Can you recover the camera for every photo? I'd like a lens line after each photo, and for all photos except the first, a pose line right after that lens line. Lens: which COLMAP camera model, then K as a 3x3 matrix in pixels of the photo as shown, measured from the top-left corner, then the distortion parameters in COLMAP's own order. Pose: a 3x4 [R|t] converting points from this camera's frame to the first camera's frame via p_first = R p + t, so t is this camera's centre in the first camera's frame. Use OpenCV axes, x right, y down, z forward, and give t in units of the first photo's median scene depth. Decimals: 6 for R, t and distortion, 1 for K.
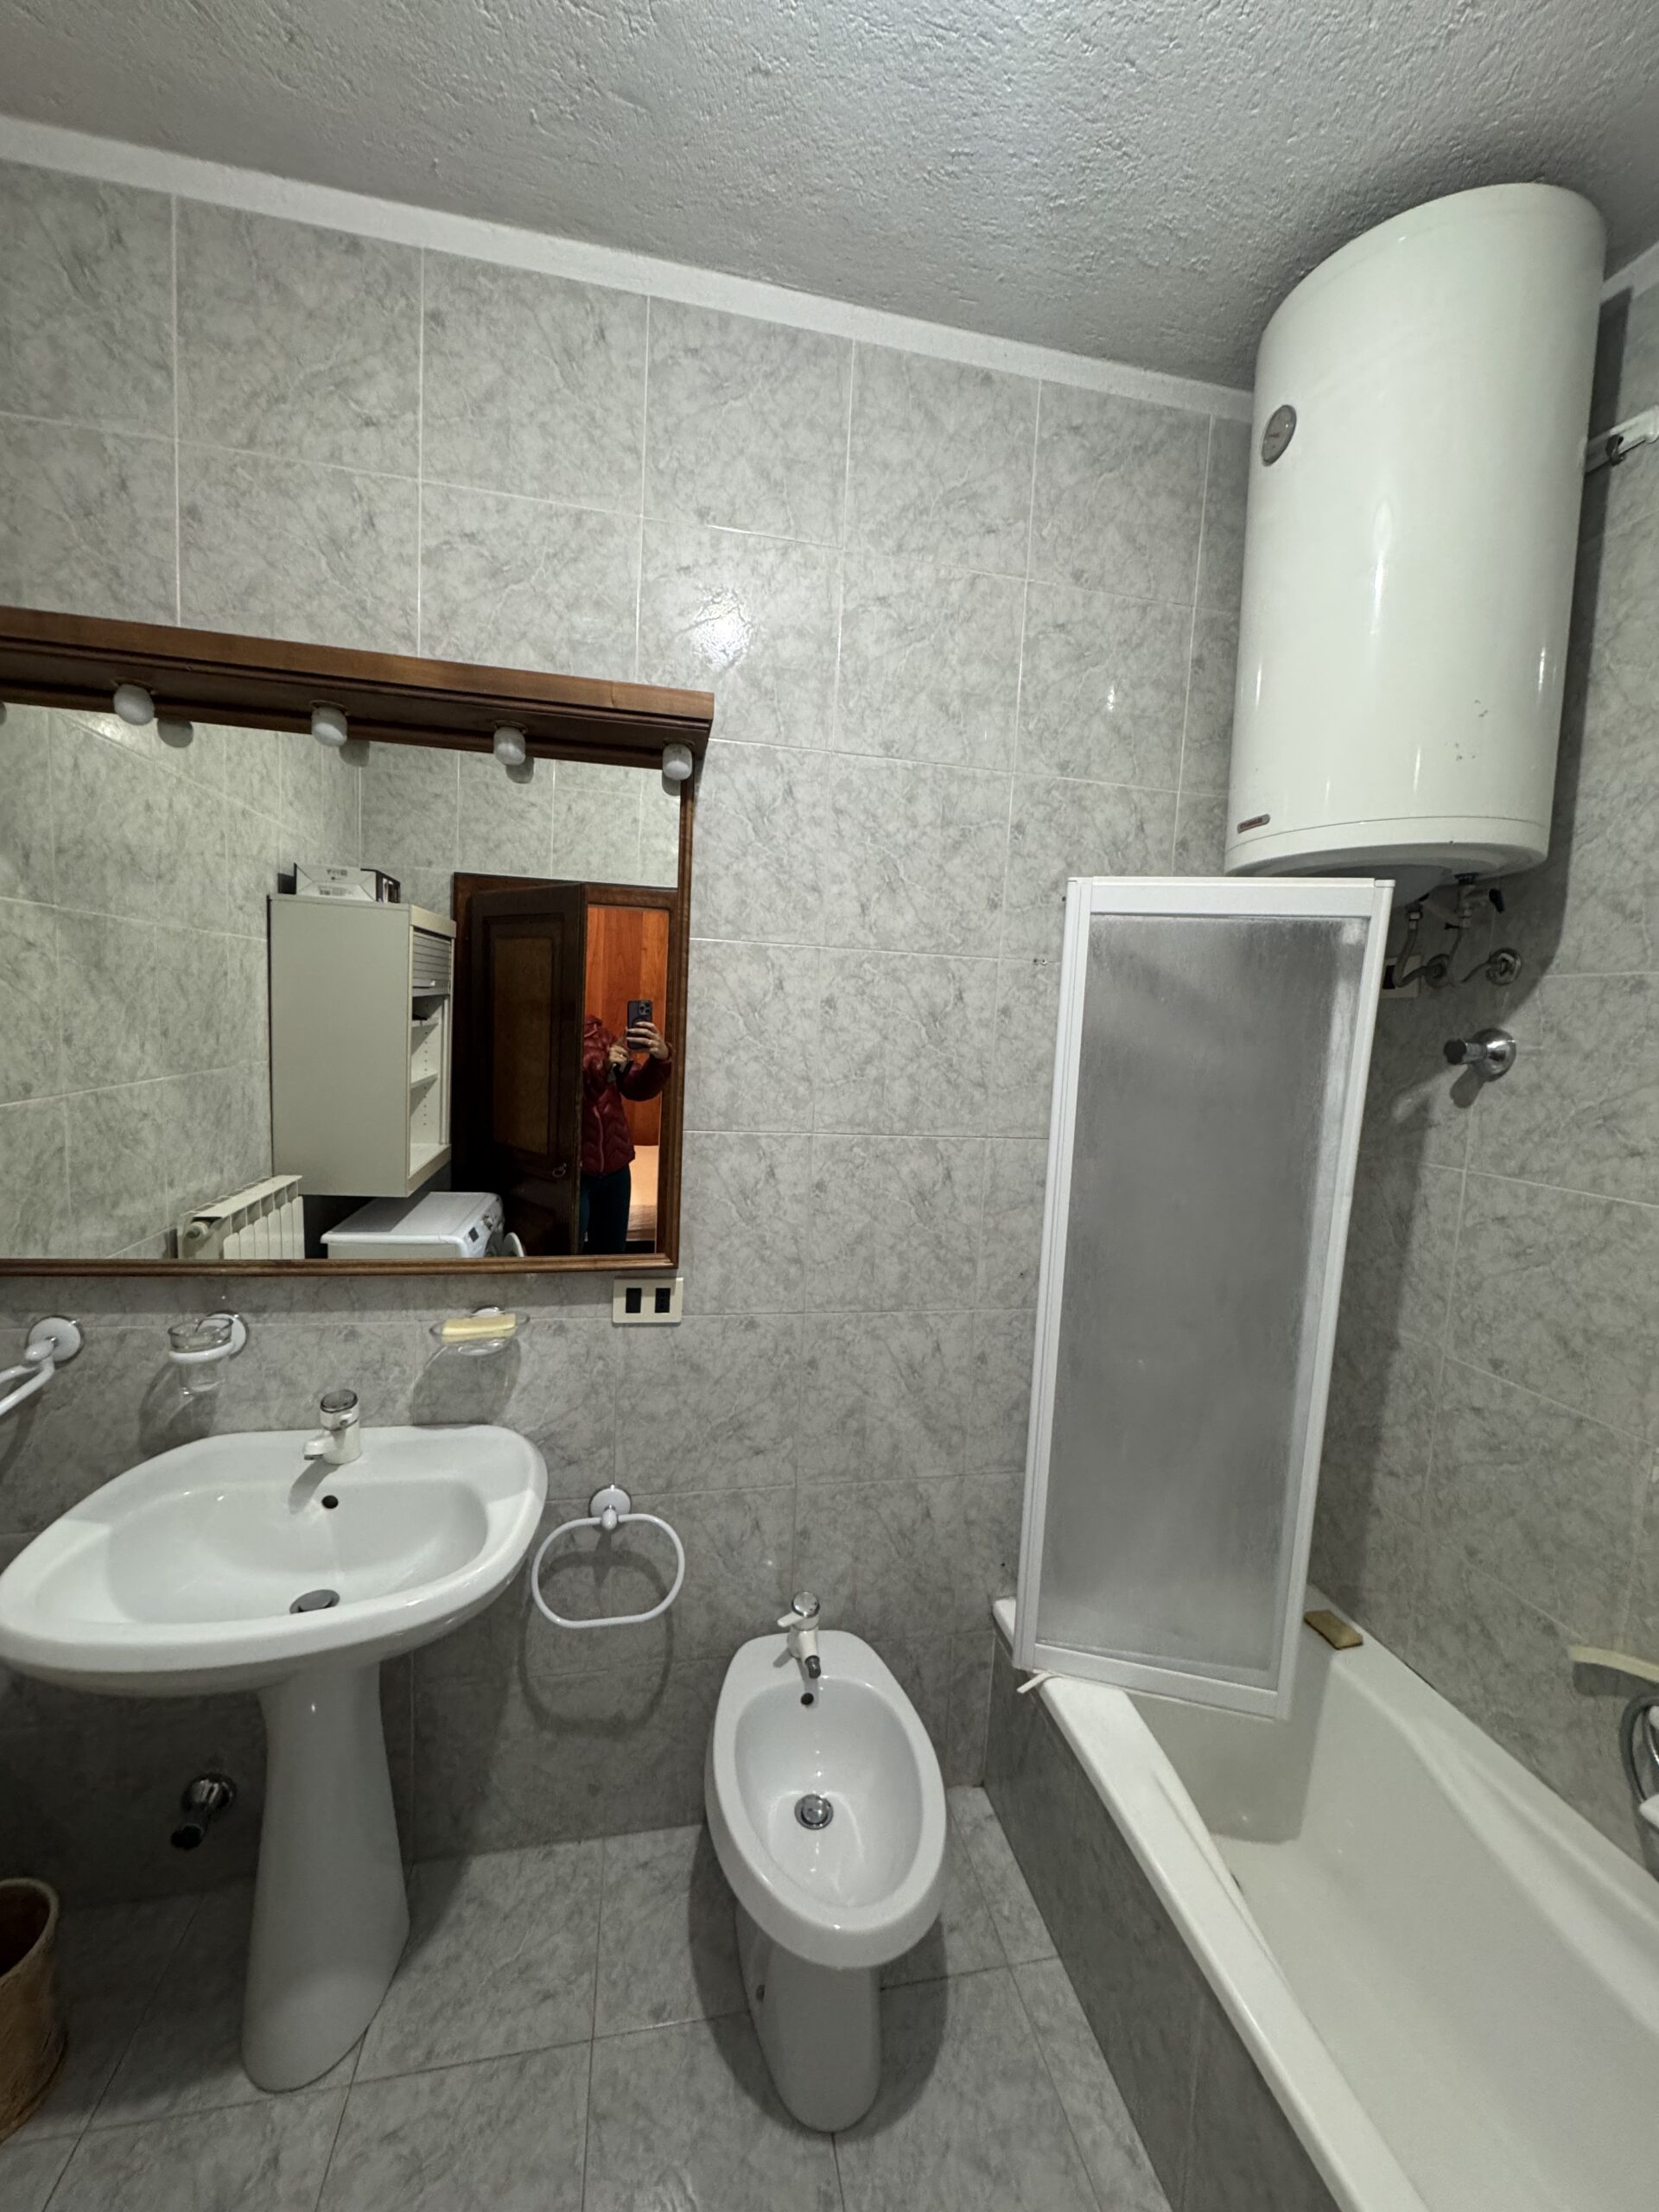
lens RADIAL K [[879.6, 0, 829.5], [0, 879.6, 1106.0], [0, 0, 1]] dist [-0.001159, -0.000136]
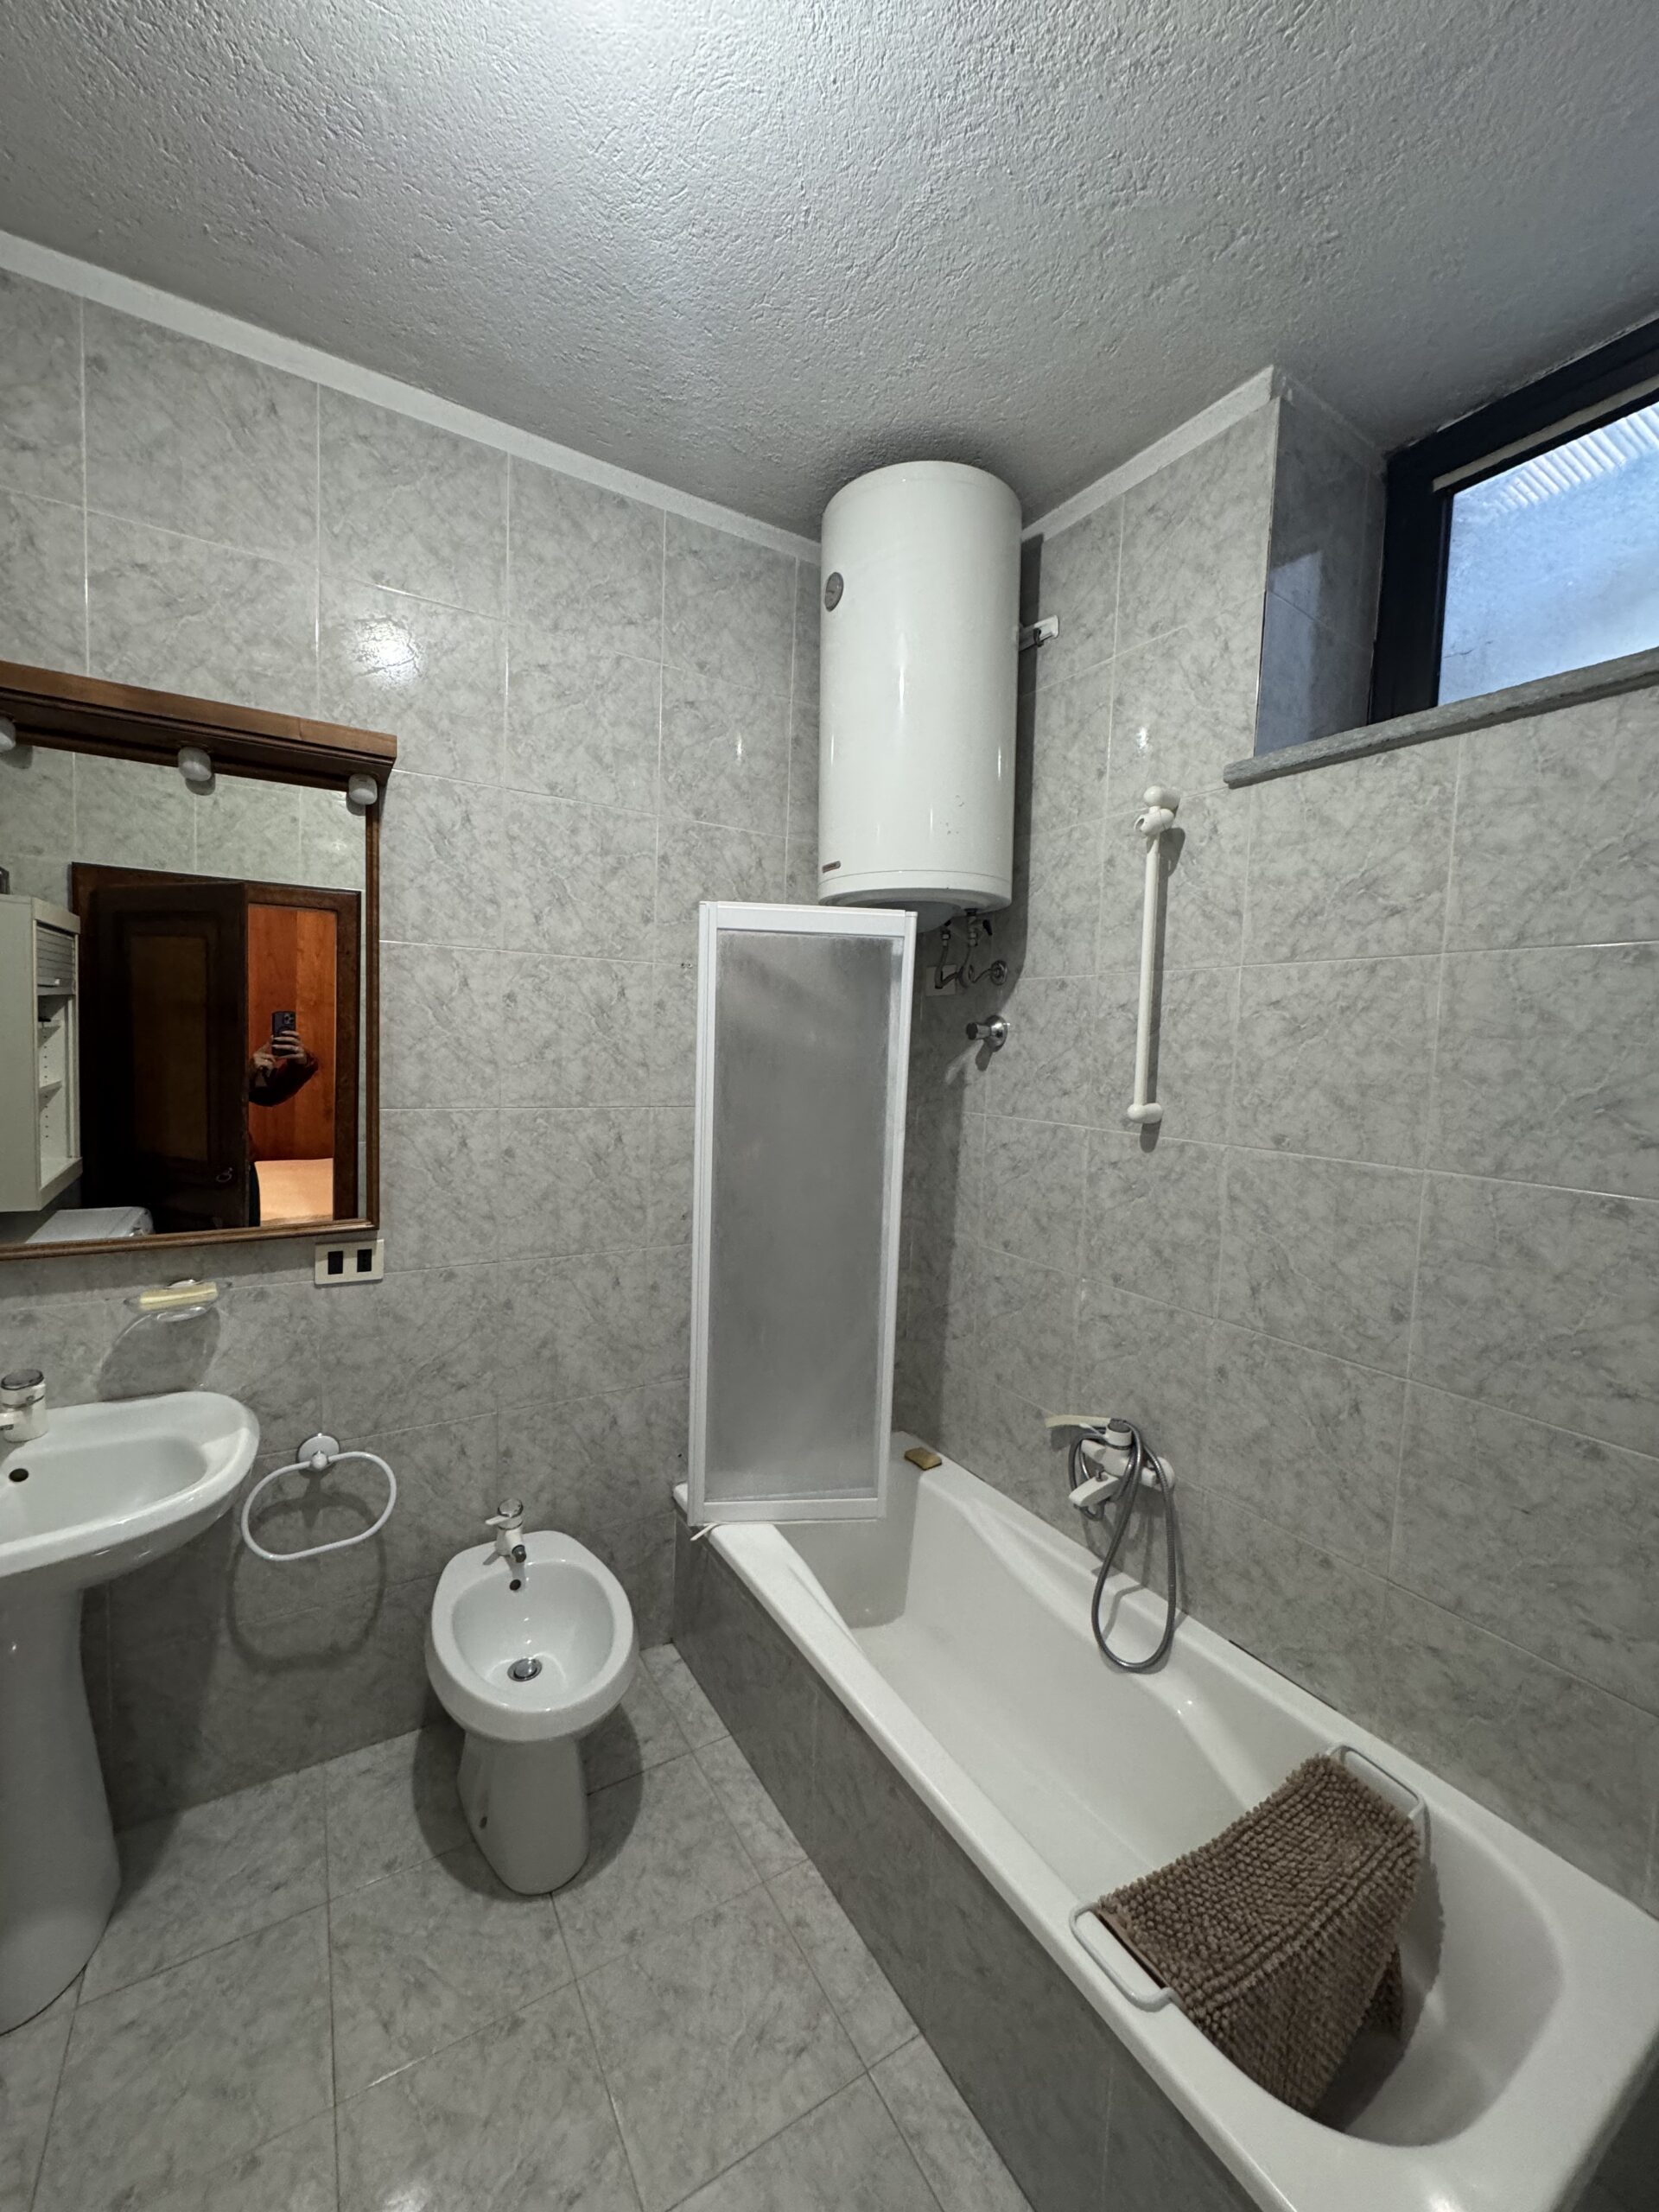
lens RADIAL K [[879.6, 0, 829.5], [0, 879.6, 1106.0], [0, 0, 1]] dist [-0.001159, -0.000136]
pose [[0.941194, -0.039510, 0.335549, 0.001334], [0.042745, 0.999083, -0.002260, 0.052115], [-0.335152, 0.016470, 0.942020, -0.270231]]
